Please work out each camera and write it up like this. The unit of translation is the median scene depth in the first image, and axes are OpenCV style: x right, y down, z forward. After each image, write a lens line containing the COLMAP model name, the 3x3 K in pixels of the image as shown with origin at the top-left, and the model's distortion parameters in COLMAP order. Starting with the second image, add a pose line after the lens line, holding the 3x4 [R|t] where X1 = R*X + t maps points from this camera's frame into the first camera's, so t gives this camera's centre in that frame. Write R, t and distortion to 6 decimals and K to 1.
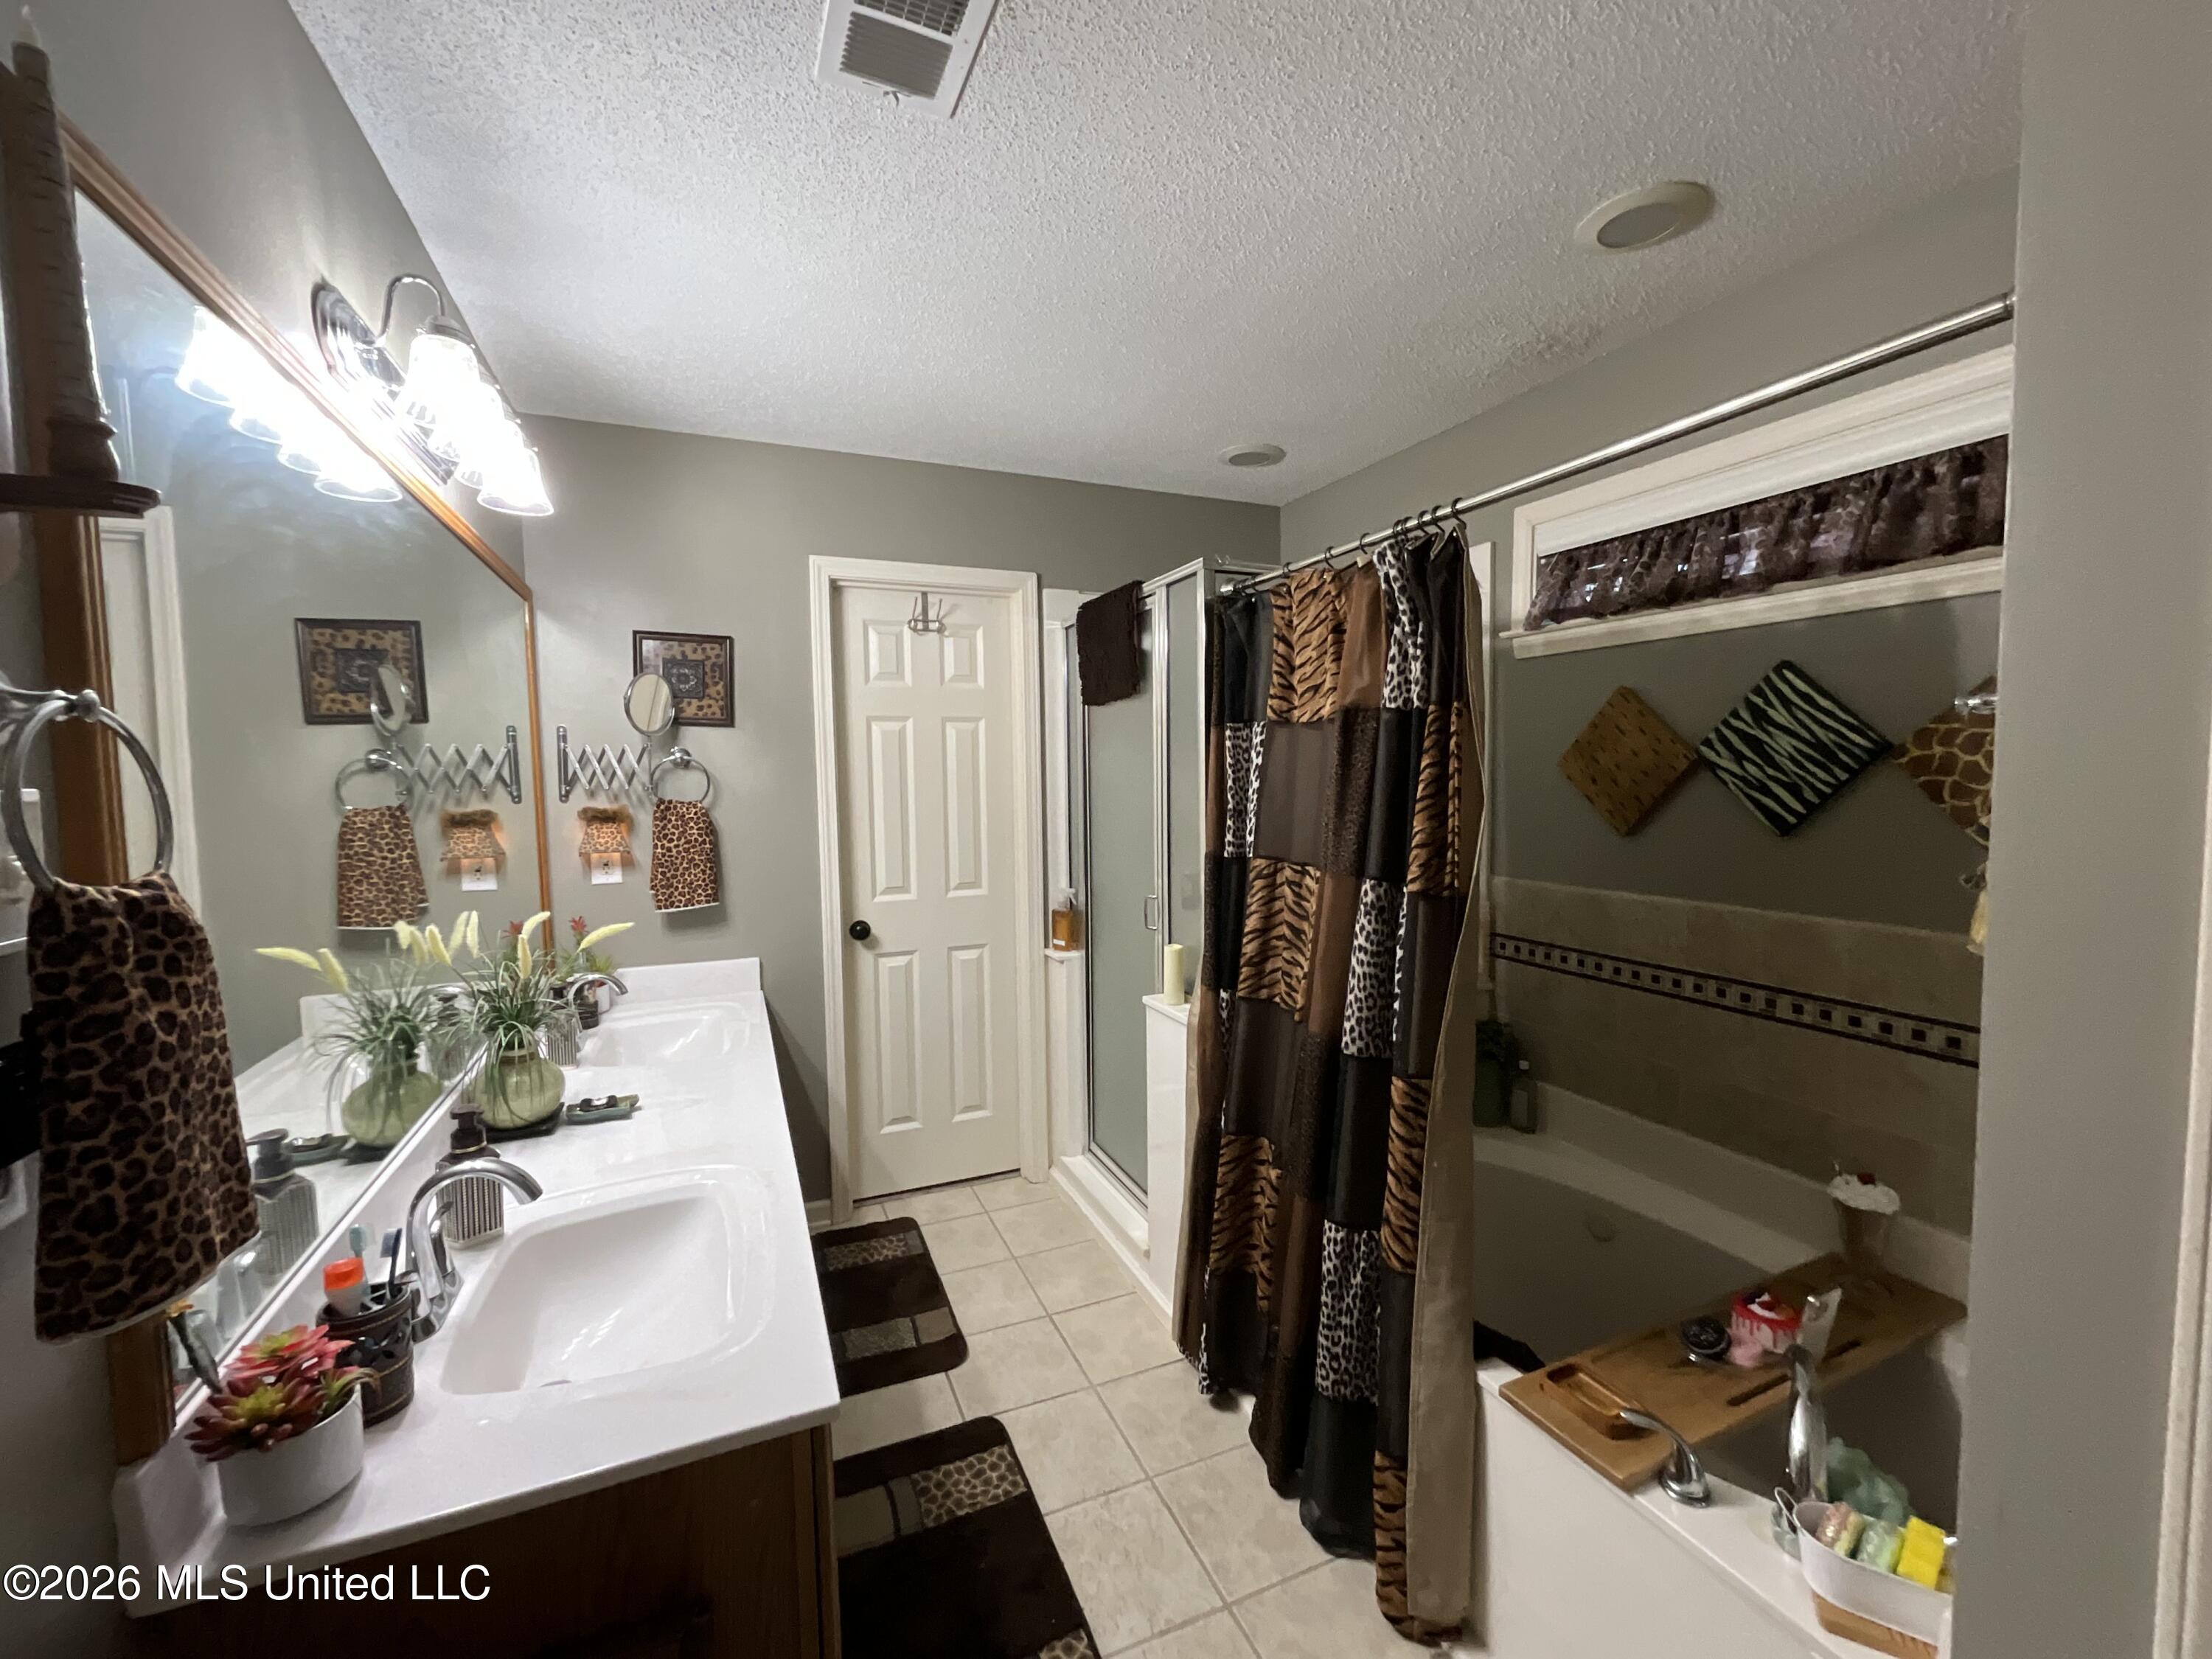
lens RADIAL K [[897.6, 0, 1108.6], [0, 897.6, 831.6], [0, 0, 1]] dist [0.000042, 0.000003]
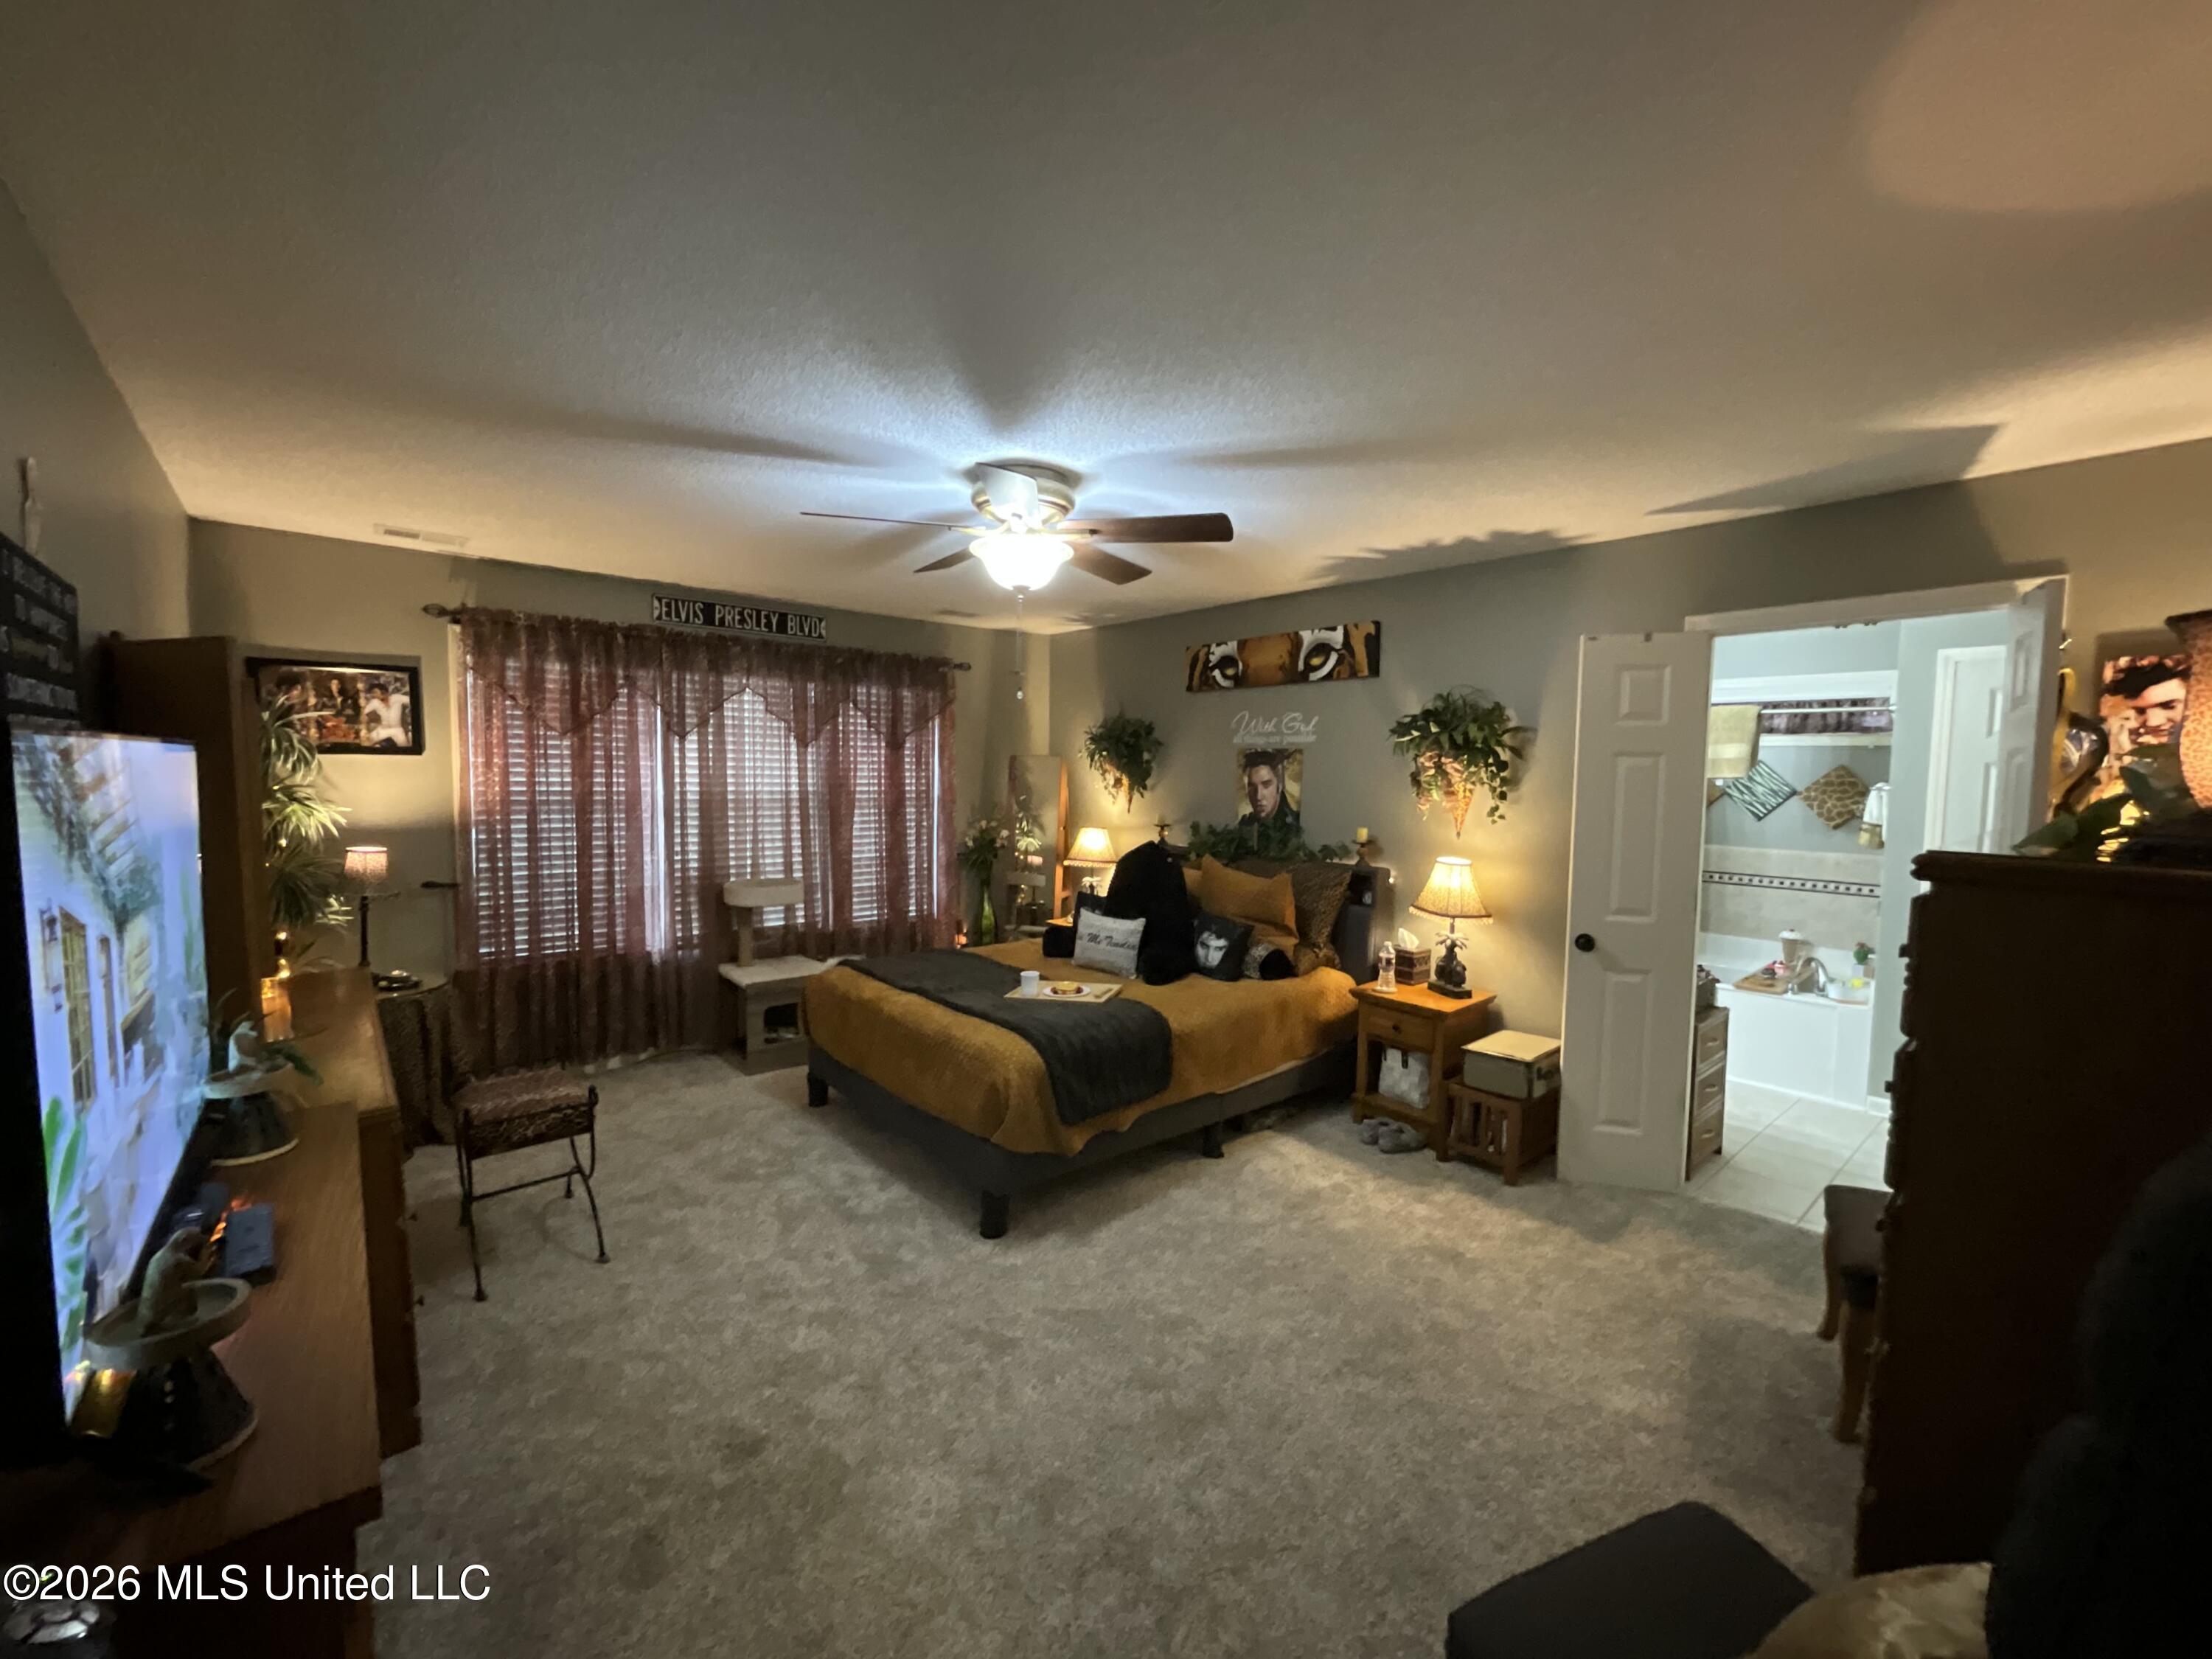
lens RADIAL K [[897.6, 0, 1105.9], [0, 897.6, 832.8], [0, 0, 1]] dist [0.000042, 0.000003]
pose [[0.955577, 0.003486, 0.294721, -2.125695], [-0.004003, 0.999991, 0.001150, 0.048798], [-0.294714, -0.002279, 0.955583, -1.152267]]
